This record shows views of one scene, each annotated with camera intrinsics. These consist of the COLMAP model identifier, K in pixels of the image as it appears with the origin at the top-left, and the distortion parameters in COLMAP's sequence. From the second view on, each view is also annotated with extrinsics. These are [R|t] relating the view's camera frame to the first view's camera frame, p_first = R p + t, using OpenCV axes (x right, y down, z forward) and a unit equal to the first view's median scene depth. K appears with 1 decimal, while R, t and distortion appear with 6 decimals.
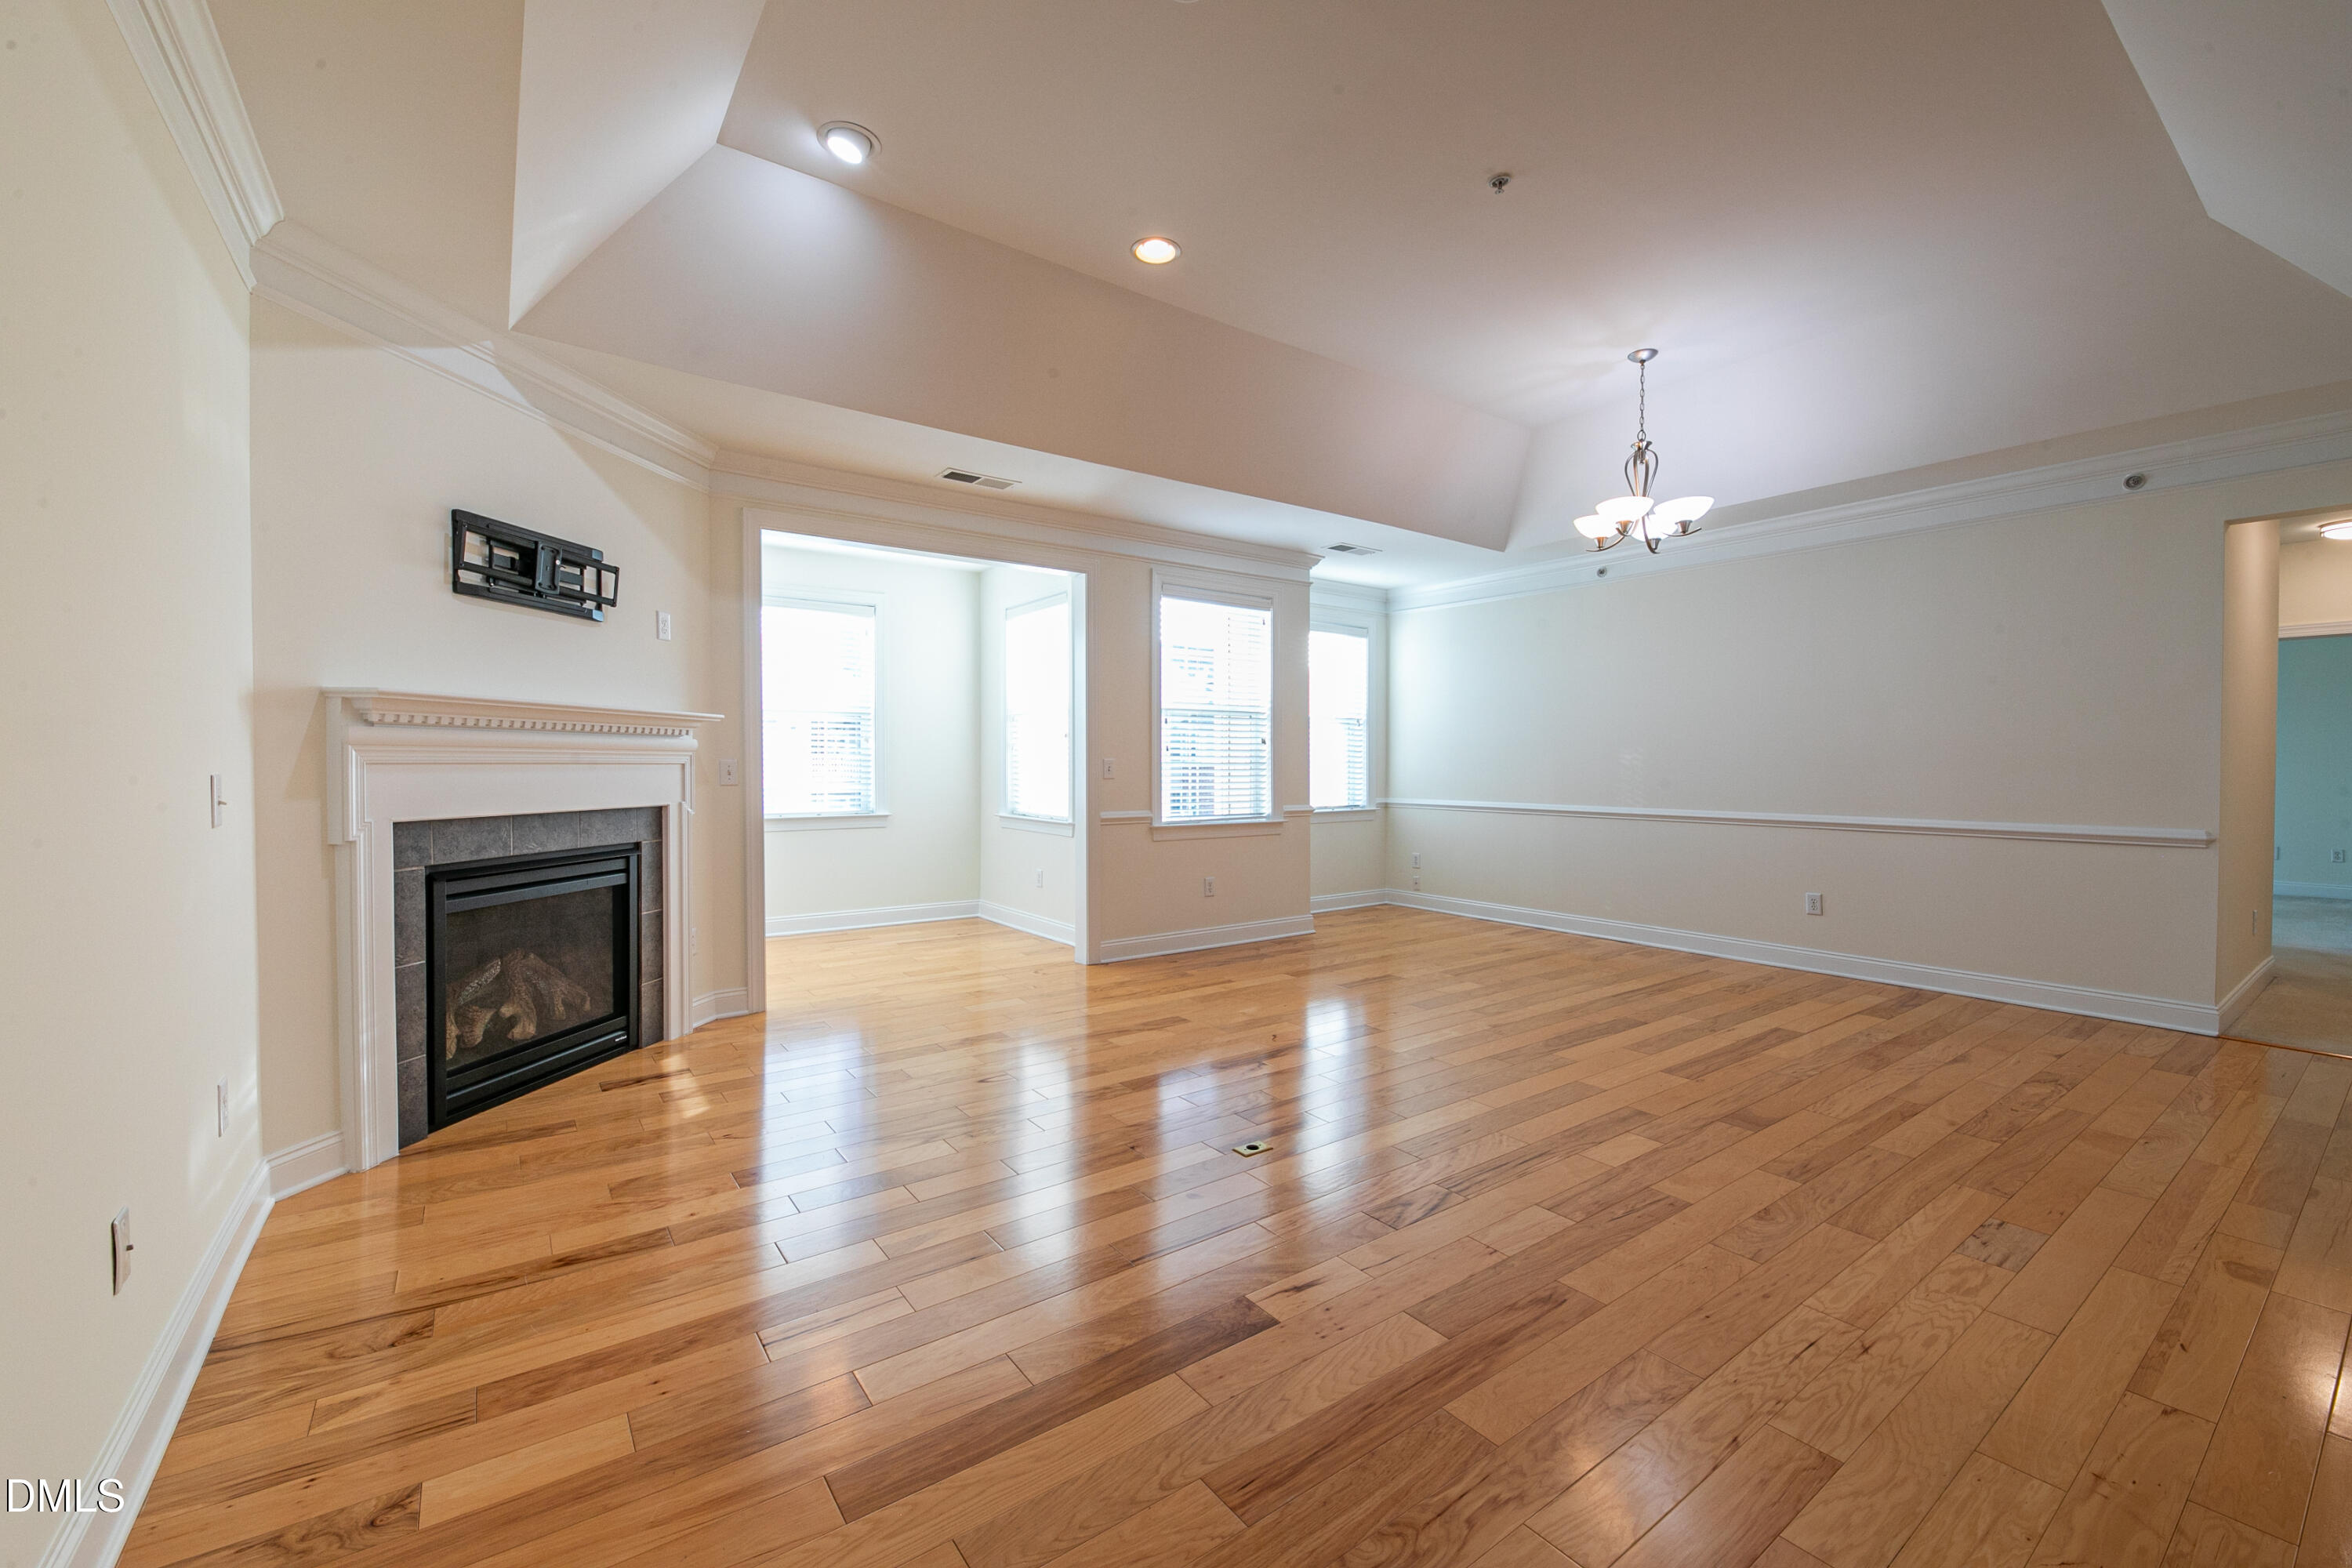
lens RADIAL K [[943.8, 0, 1178.6], [0, 943.8, 778.6], [0, 0, 1]] dist [0.012748, -0.008410]
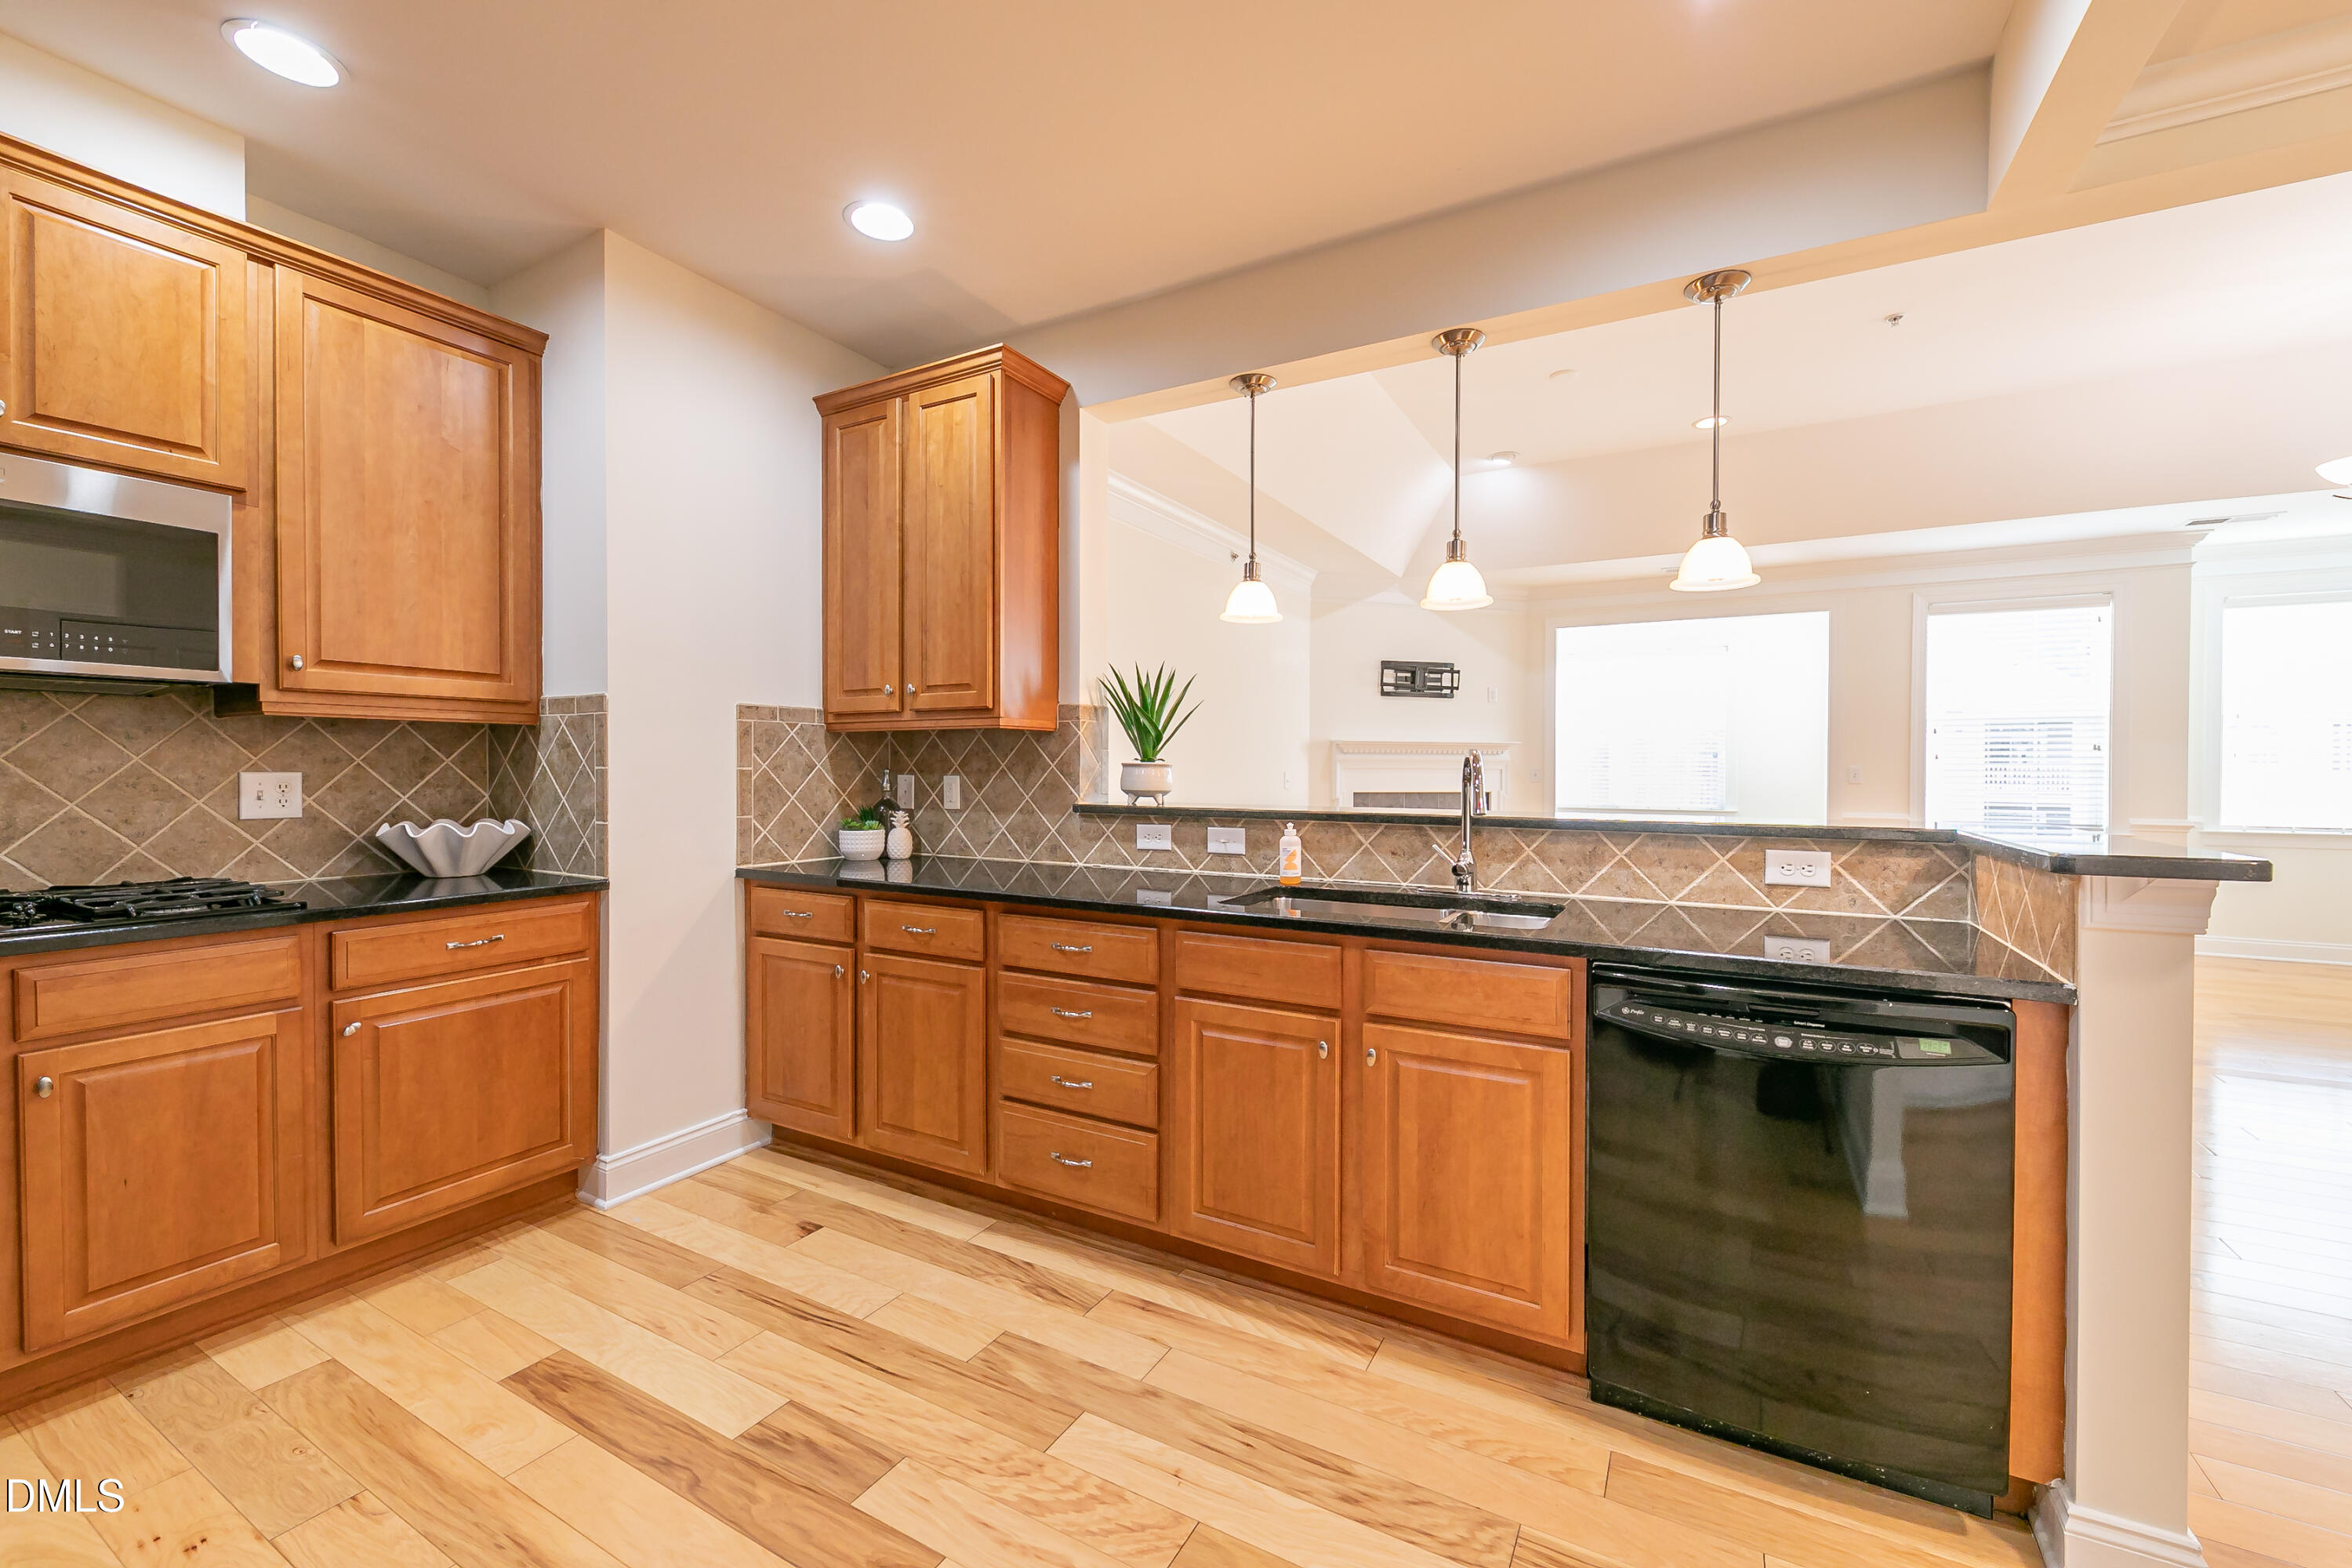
lens RADIAL K [[945.6, 0, 1178.7], [0, 945.6, 780.1], [0, 0, 1]] dist [0.003286, -0.002794]
pose [[0.414296, 0.012378, -0.910058, 0.779491], [-0.018015, 0.999823, 0.005397, 0.005227], [0.909964, 0.014158, 0.414446, -0.284817]]
